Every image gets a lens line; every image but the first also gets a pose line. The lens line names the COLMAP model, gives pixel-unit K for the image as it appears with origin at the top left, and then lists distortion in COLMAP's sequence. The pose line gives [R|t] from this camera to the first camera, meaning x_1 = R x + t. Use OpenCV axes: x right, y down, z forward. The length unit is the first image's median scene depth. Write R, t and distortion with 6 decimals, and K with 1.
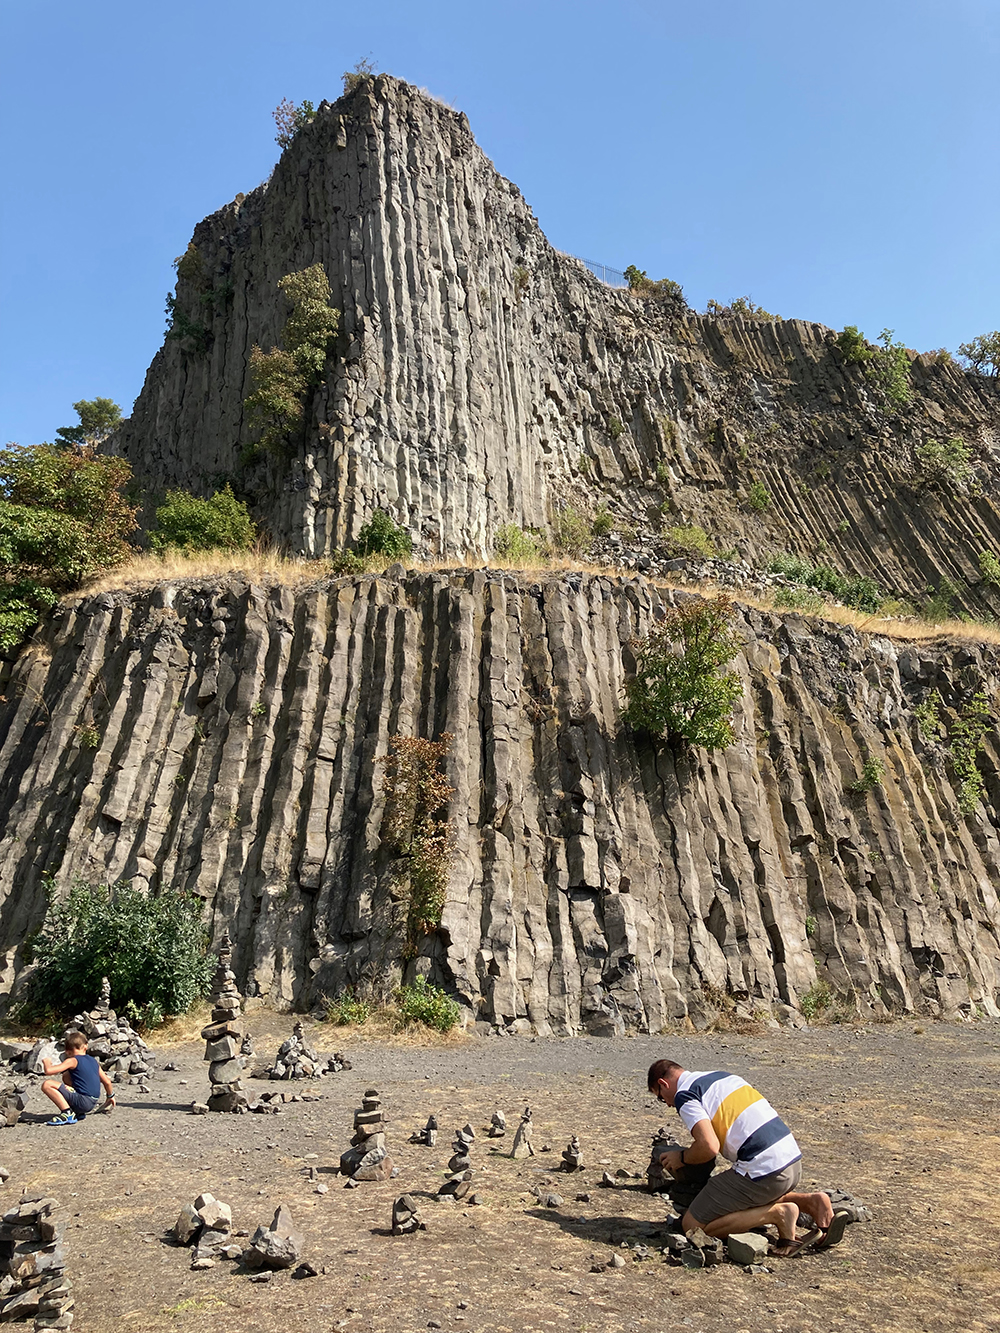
lens RADIAL K [[1085.4, 0, 500.0], [0, 1085.4, 666.5], [0, 0, 1]] dist [0.001145, -0.002232]
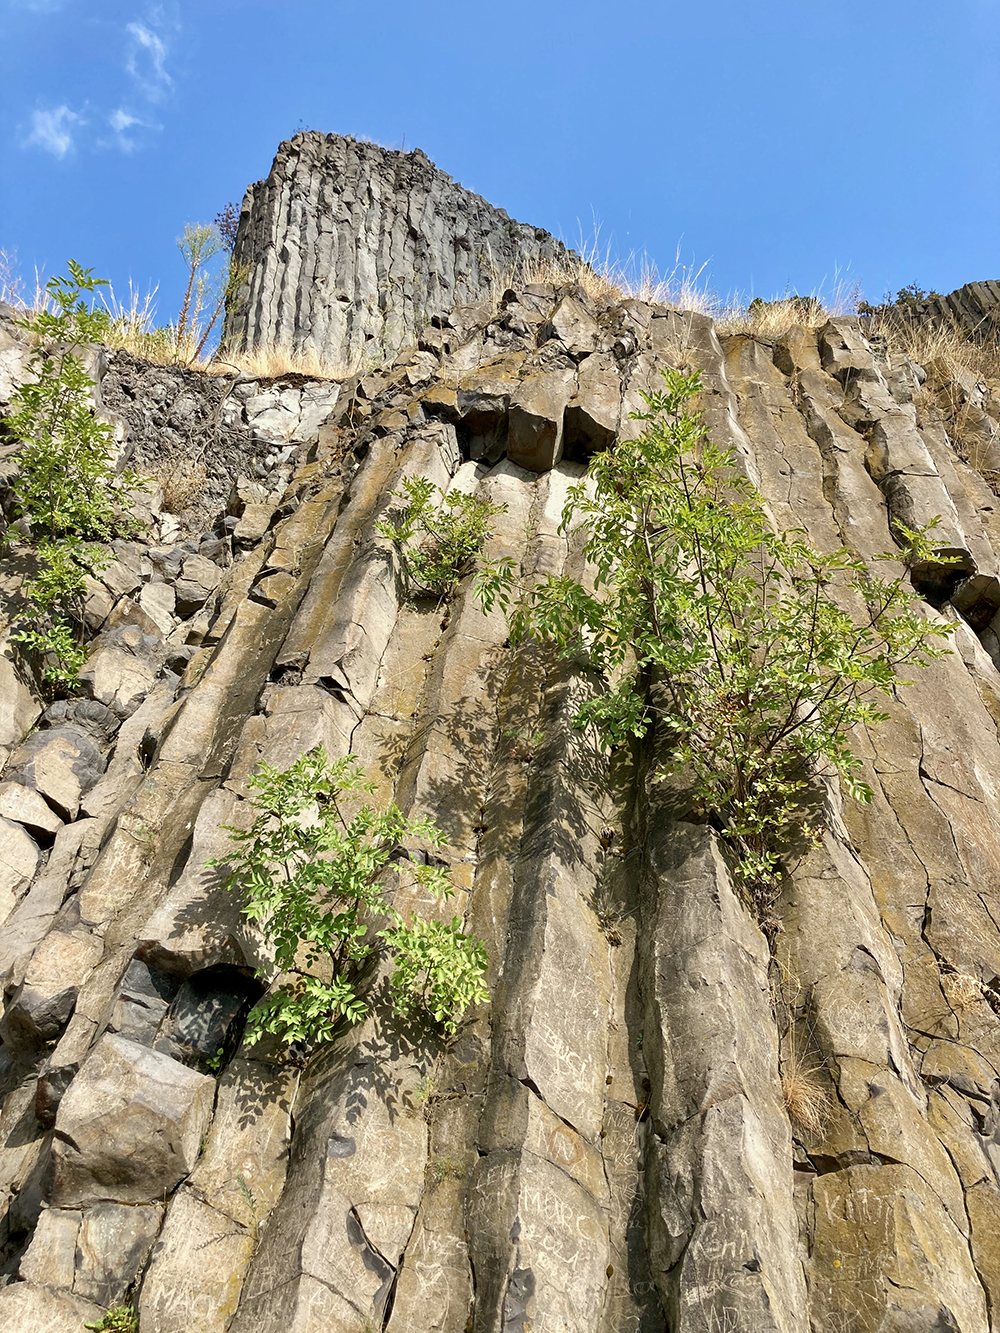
lens RADIAL K [[1085.4, 0, 500.0], [0, 1085.4, 666.5], [0, 0, 1]] dist [0.001145, -0.002232]
pose [[0.907567, -0.191755, -0.373568, 0.240238], [0.106965, 0.965868, -0.235918, 0.072854], [0.406056, 0.174153, 0.897101, 0.321983]]
